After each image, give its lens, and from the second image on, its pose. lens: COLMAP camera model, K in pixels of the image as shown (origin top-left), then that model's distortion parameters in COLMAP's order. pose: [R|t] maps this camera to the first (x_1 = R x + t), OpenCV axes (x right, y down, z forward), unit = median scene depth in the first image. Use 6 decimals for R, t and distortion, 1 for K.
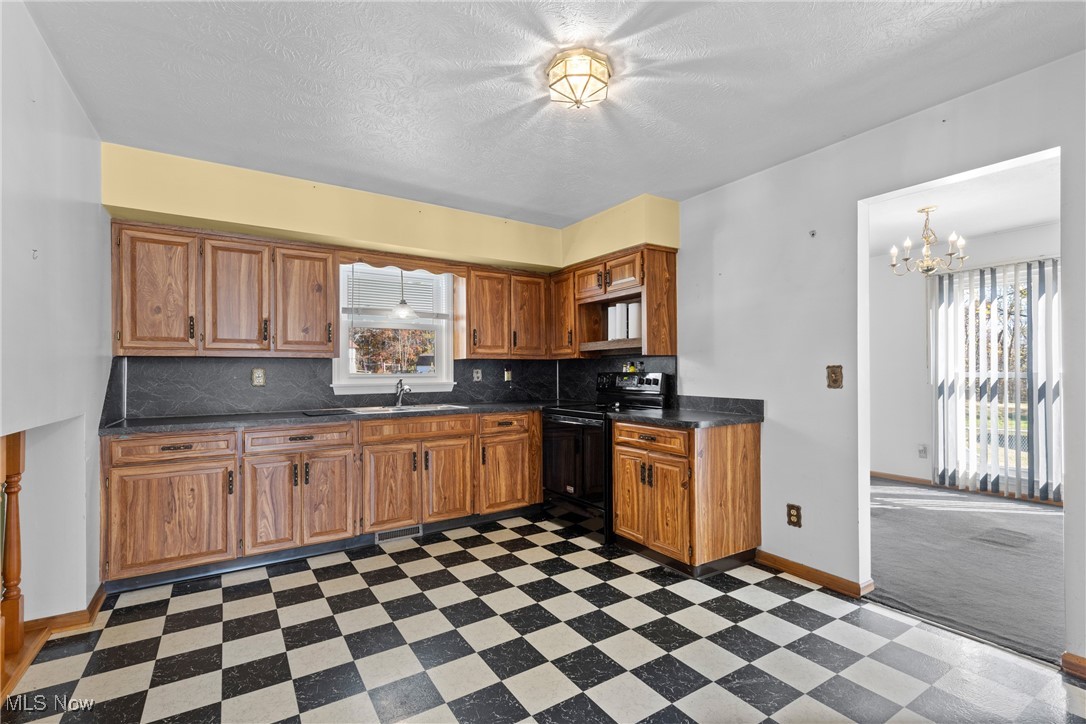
lens RADIAL K [[490.6, 0, 548.9], [0, 490.6, 361.7], [0, 0, 1]] dist [0.005505, -0.000775]
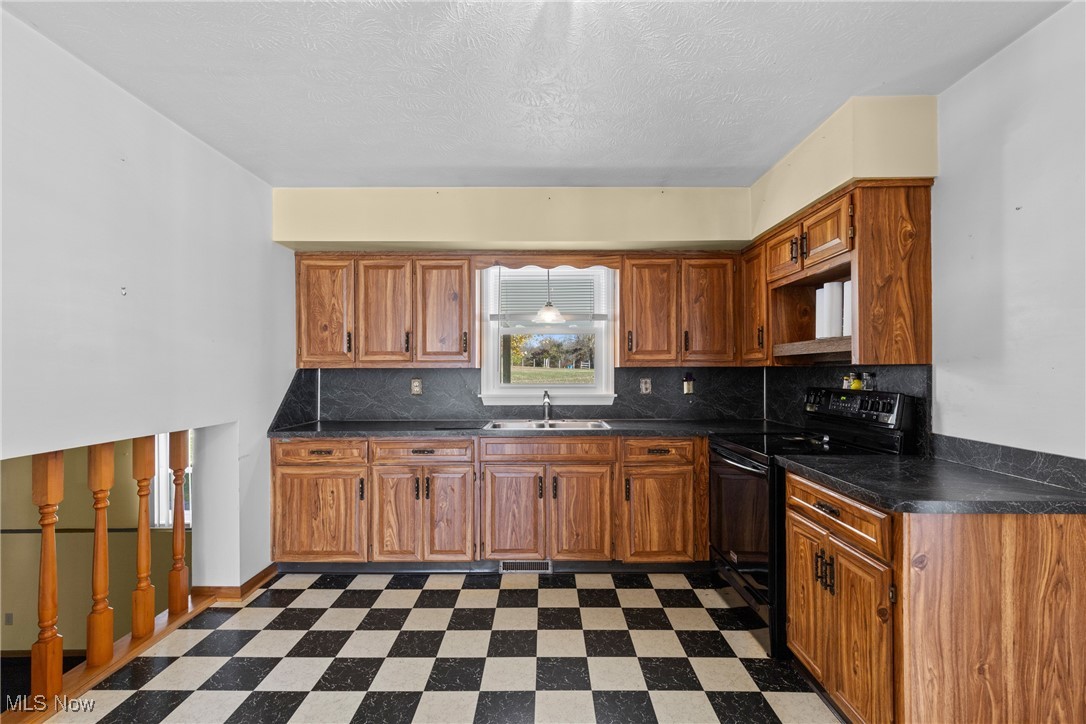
lens RADIAL K [[490.6, 0, 542.3], [0, 490.6, 365.6], [0, 0, 1]] dist [0.005505, -0.000775]
pose [[0.833016, -0.000621, -0.553249, 0.214351], [0.008608, 0.999893, 0.011839, -0.023376], [0.553182, -0.014624, 0.832932, 0.285590]]
